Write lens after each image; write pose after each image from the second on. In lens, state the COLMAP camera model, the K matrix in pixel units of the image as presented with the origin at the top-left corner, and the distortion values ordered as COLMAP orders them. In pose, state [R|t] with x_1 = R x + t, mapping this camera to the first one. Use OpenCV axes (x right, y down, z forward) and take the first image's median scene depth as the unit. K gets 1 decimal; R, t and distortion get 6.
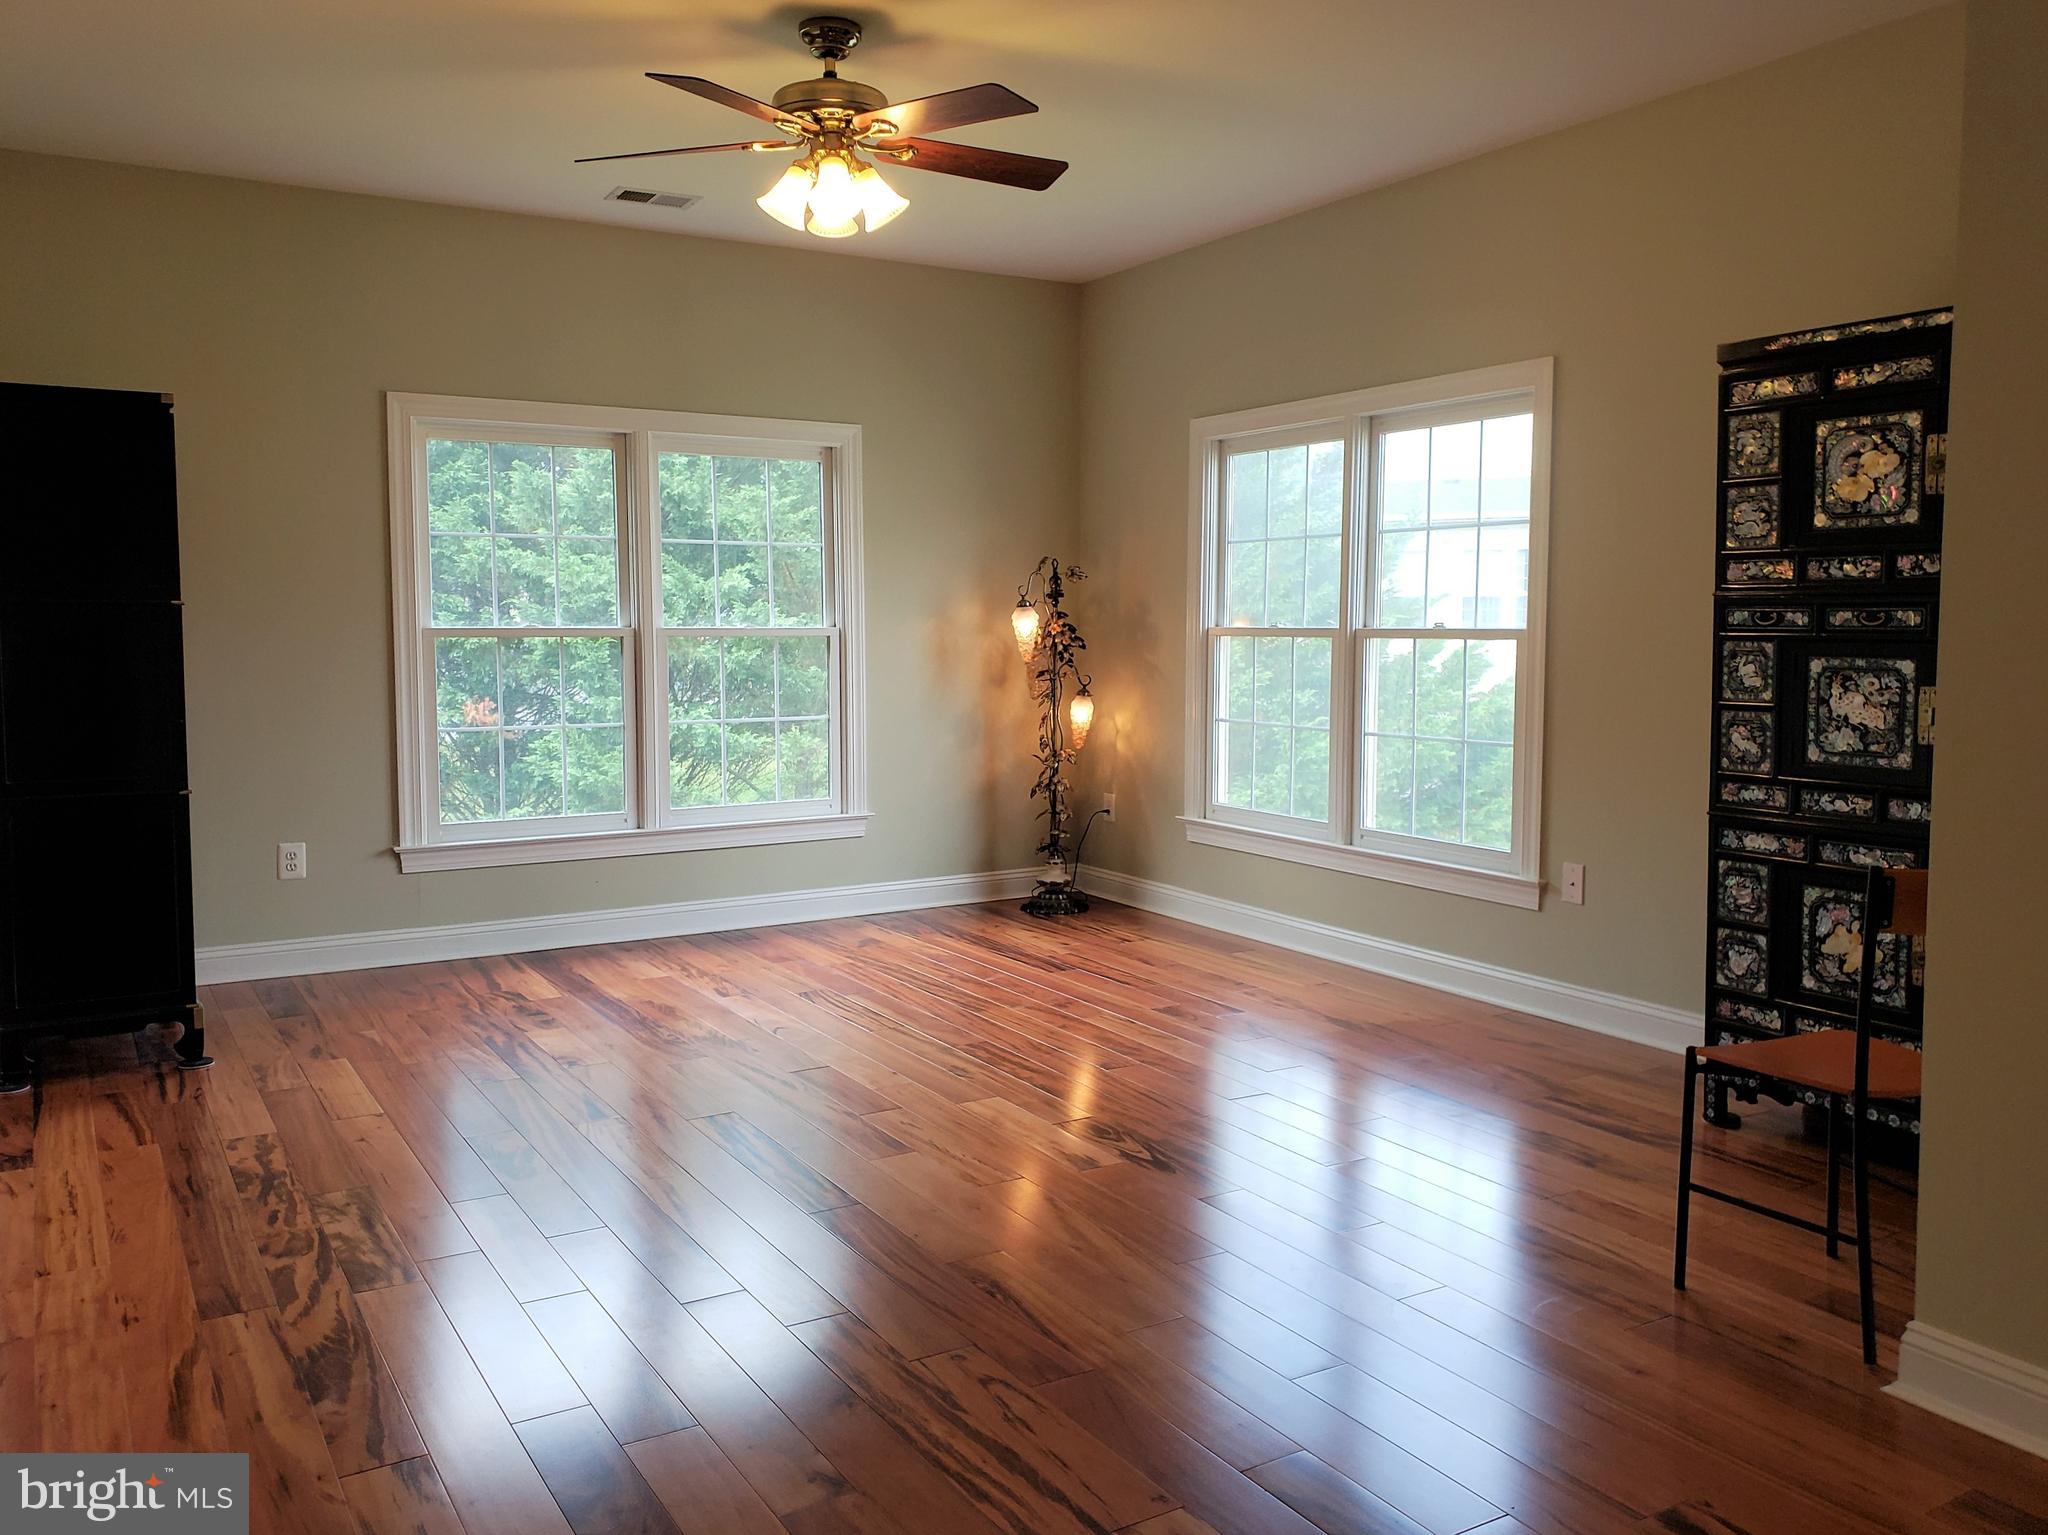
lens RADIAL K [[1605.9, 0, 1021.2], [0, 1605.9, 761.1], [0, 0, 1]] dist [0.070395, -0.018195]
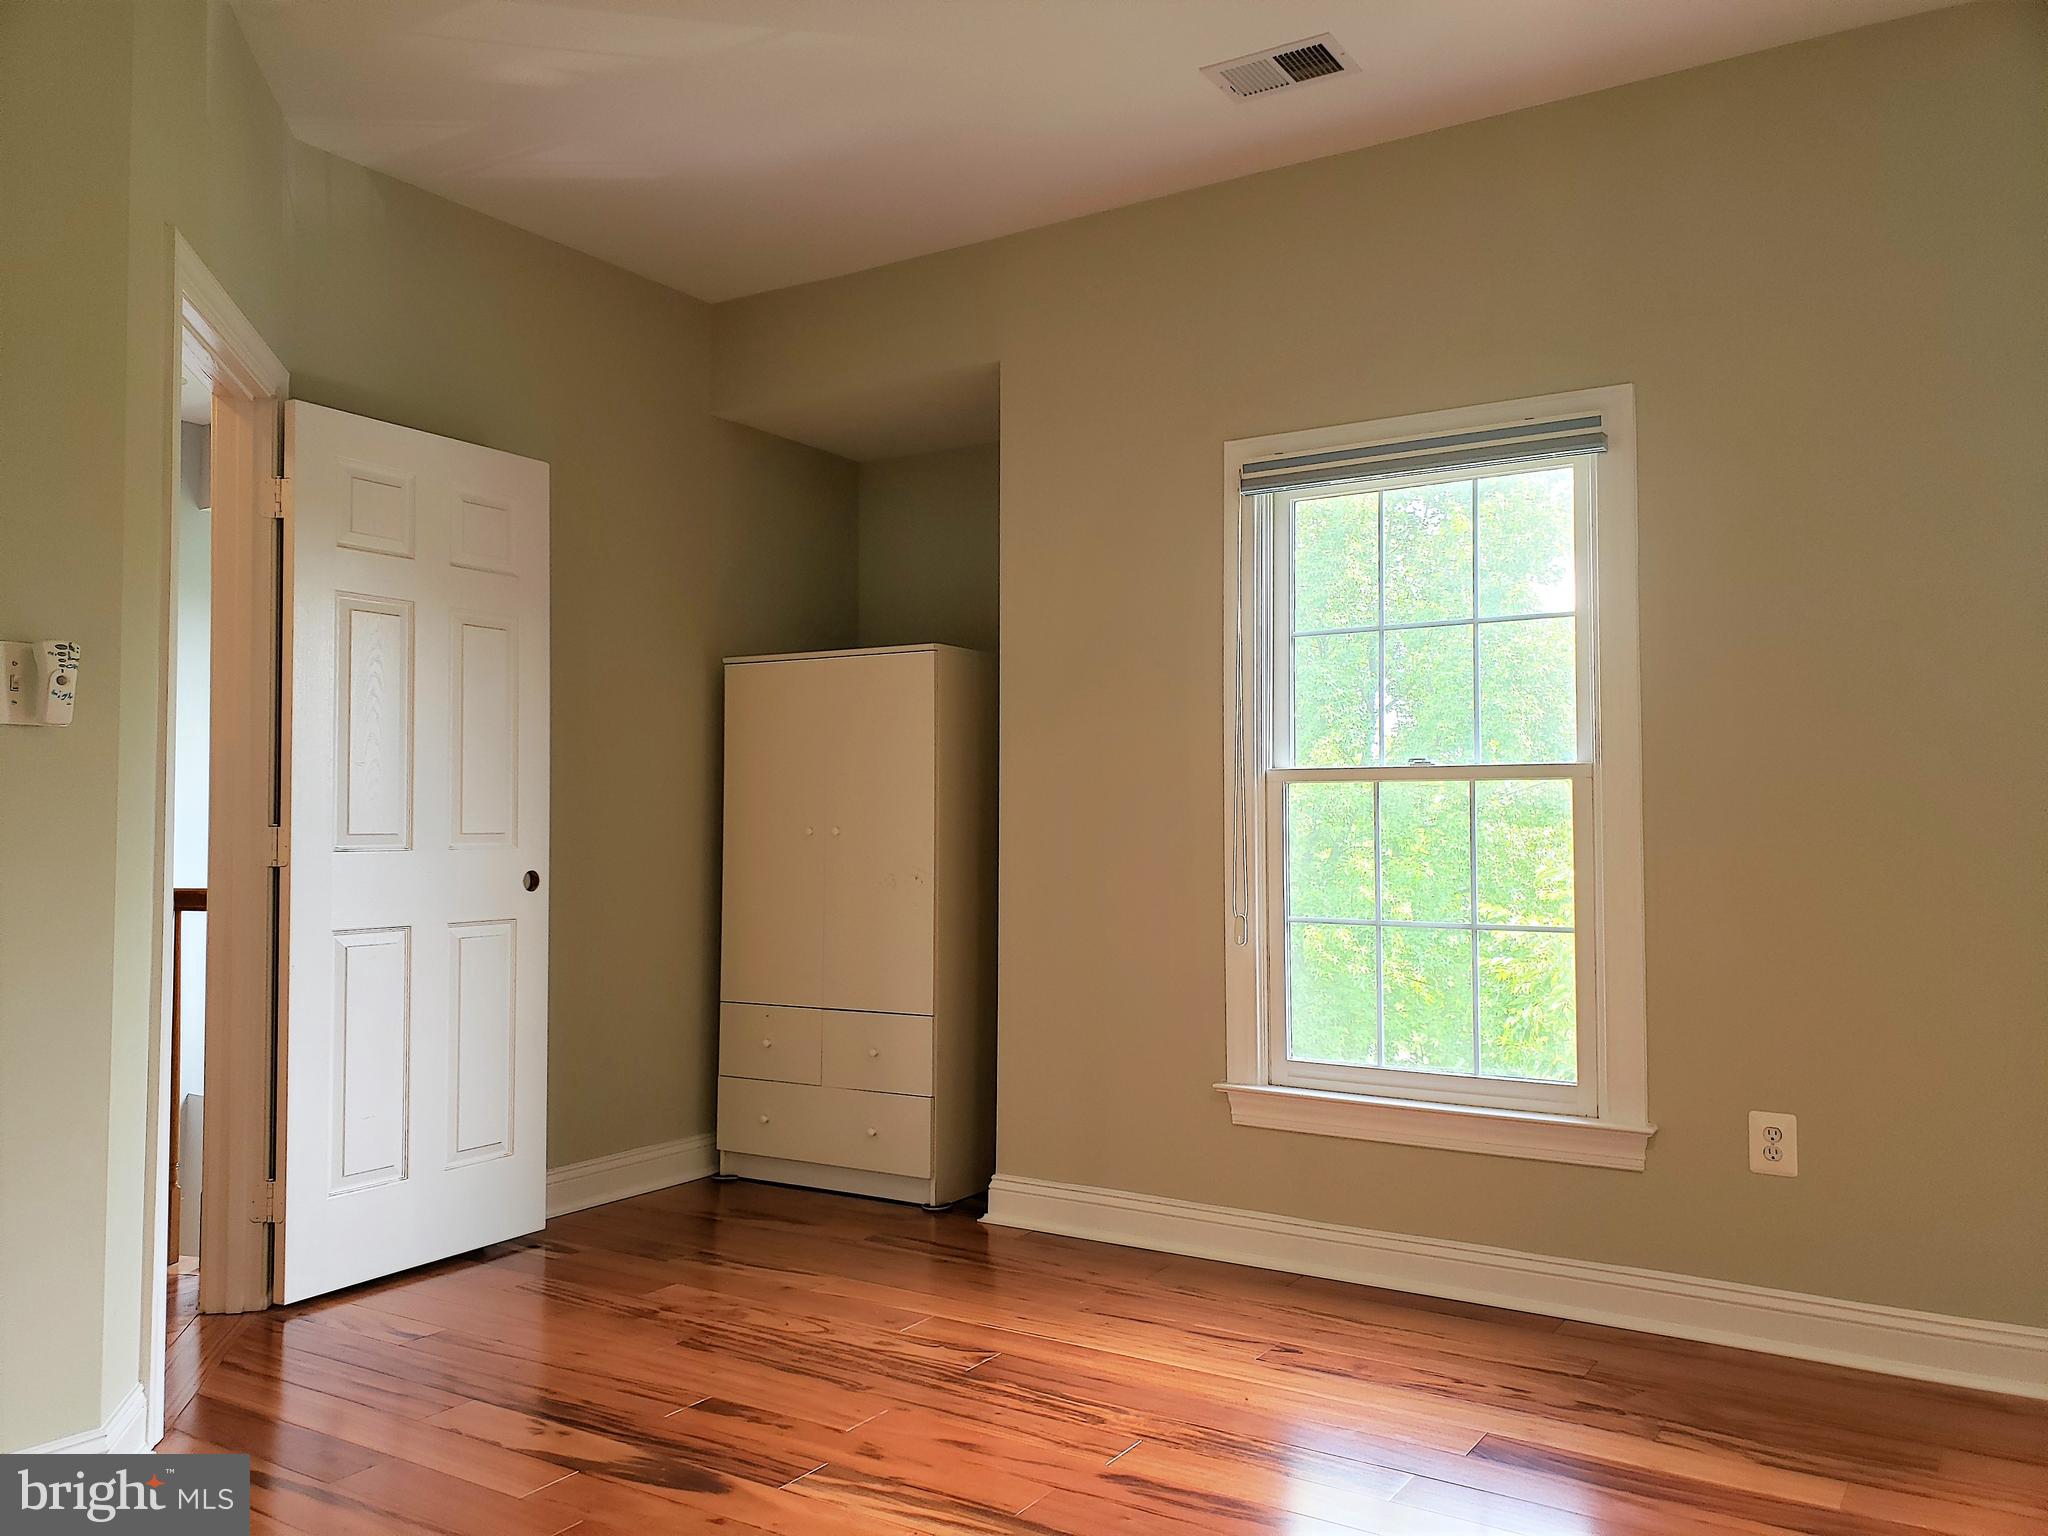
lens RADIAL K [[1605.9, 0, 1020.5], [0, 1605.9, 748.1], [0, 0, 1]] dist [0.070395, -0.018195]
pose [[0.896746, -0.006794, 0.442493, -0.302141], [0.055570, 0.993697, -0.097360, -0.045376], [-0.439042, 0.111897, 0.891471, 0.648499]]
